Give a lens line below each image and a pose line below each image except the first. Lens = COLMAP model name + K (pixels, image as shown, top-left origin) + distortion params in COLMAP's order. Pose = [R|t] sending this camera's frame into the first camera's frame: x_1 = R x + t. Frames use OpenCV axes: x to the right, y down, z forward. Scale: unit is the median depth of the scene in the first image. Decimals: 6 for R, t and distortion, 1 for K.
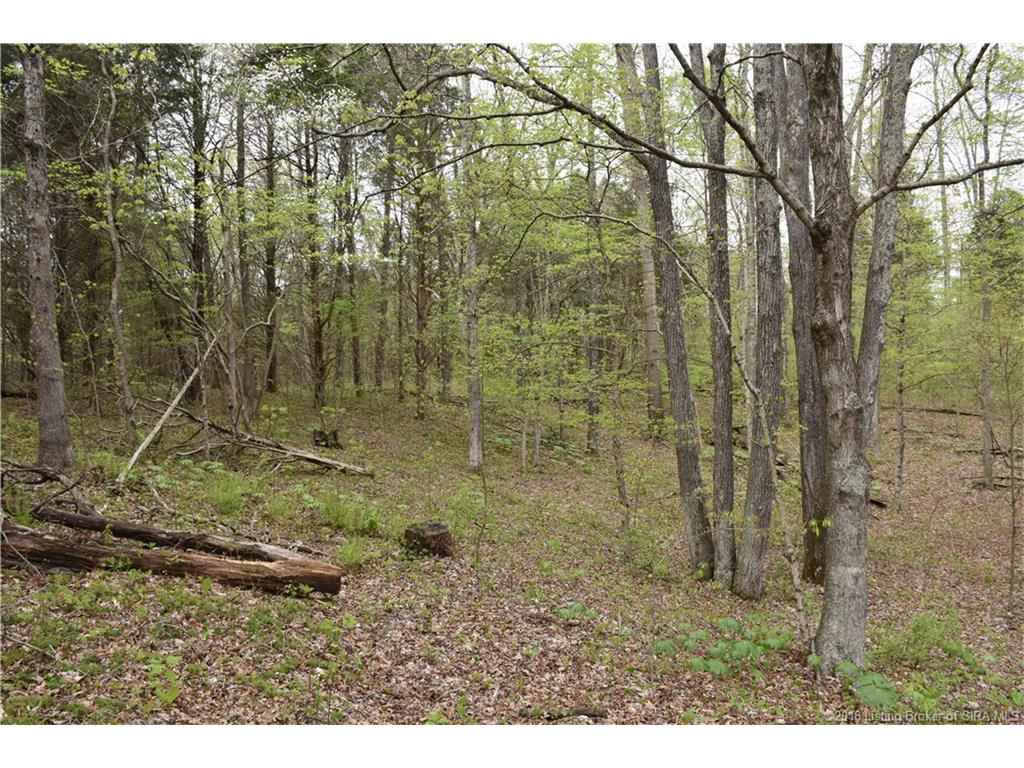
lens RADIAL K [[790.3, 0, 512.0], [0, 790.3, 384.0], [0, 0, 1]] dist [-0.143966, 0.093020]
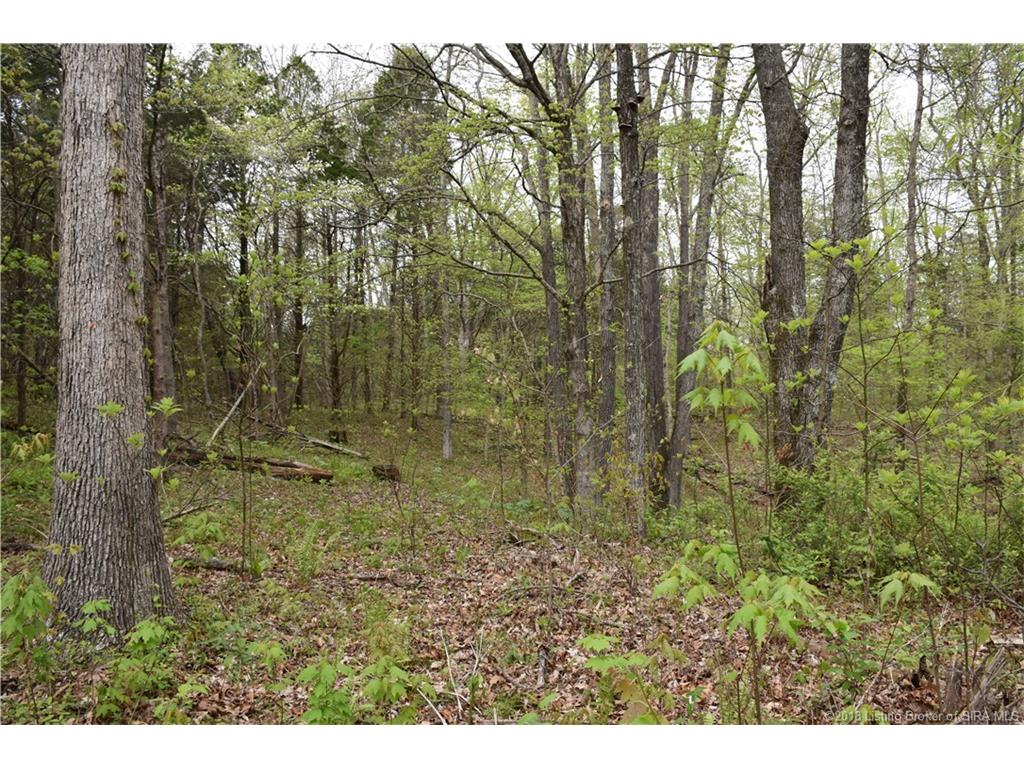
lens RADIAL K [[790.3, 0, 512.0], [0, 790.3, 384.0], [0, 0, 1]] dist [-0.143966, 0.093020]
pose [[0.999502, 0.000981, -0.031530, 0.230202], [-0.002330, 0.999082, -0.042782, 0.072538], [0.031459, 0.042834, 0.998587, -0.763815]]
